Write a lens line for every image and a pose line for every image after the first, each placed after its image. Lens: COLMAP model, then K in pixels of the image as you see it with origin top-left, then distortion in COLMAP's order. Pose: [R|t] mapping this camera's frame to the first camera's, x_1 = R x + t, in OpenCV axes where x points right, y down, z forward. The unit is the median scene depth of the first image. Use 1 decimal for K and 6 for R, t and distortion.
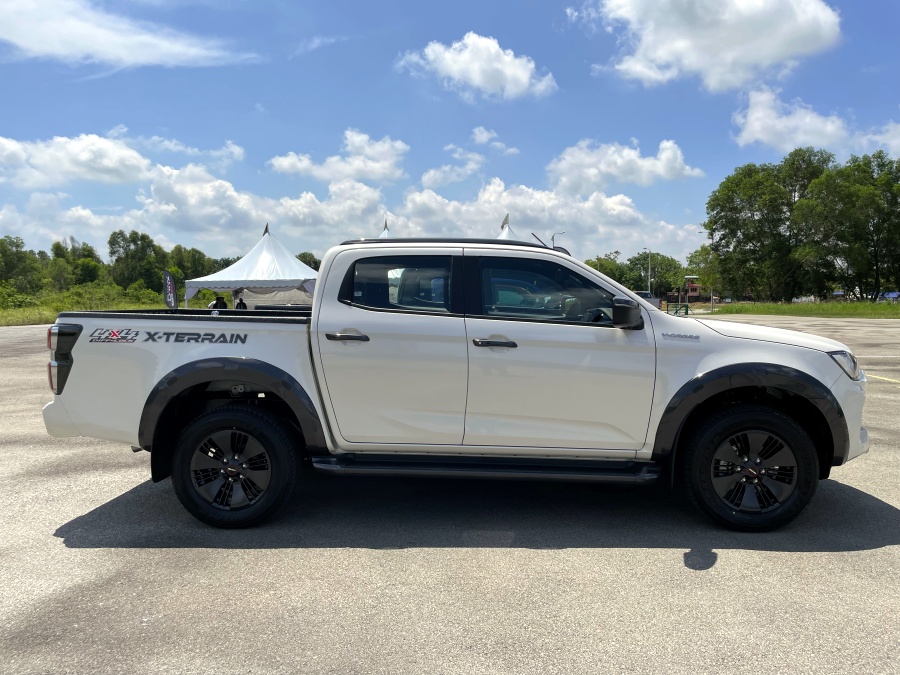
lens RADIAL K [[688.4, 0, 467.7], [0, 688.4, 339.4], [0, 0, 1]] dist [0.103944, -0.152881]
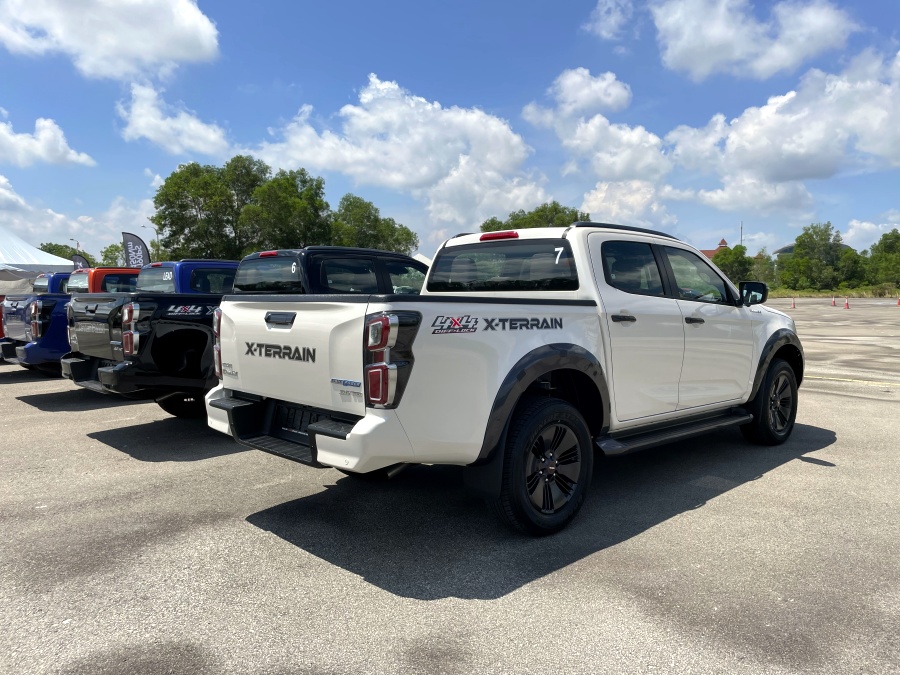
lens RADIAL K [[688.4, 0, 467.7], [0, 688.4, 339.4], [0, 0, 1]] dist [0.103944, -0.152881]
pose [[0.665758, -0.043682, 0.744888, -1.068463], [0.043162, 0.998868, 0.019999, -0.003283], [-0.744919, 0.018837, 0.666889, 0.475530]]
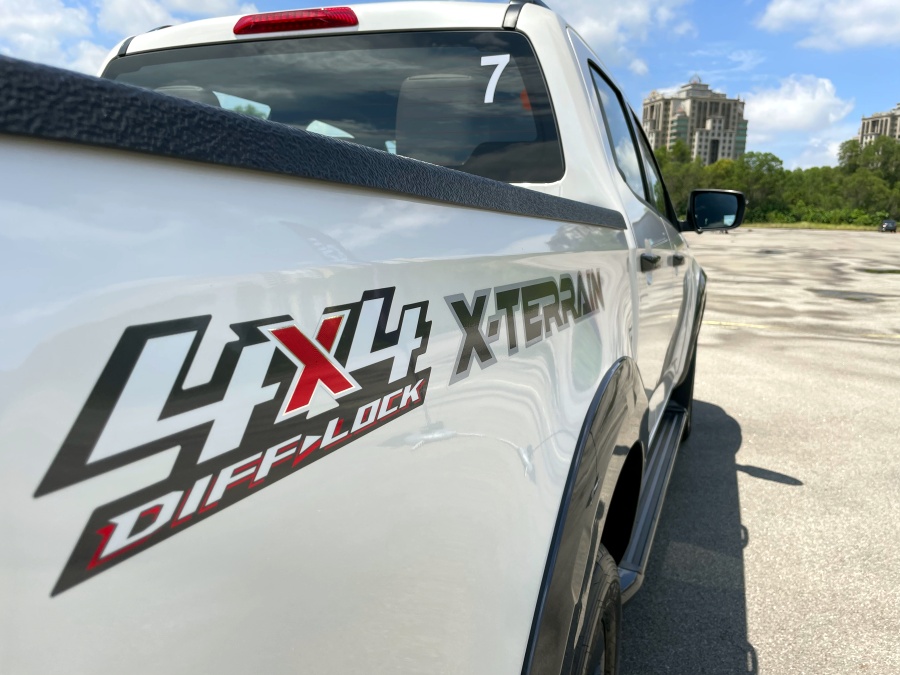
lens RADIAL K [[688.4, 0, 467.7], [0, 688.4, 339.4], [0, 0, 1]] dist [0.103944, -0.152881]
pose [[0.300584, -0.151466, 0.941651, -0.578525], [0.015115, 0.987942, 0.154087, -0.023145], [-0.953635, -0.032083, 0.299249, 0.953917]]
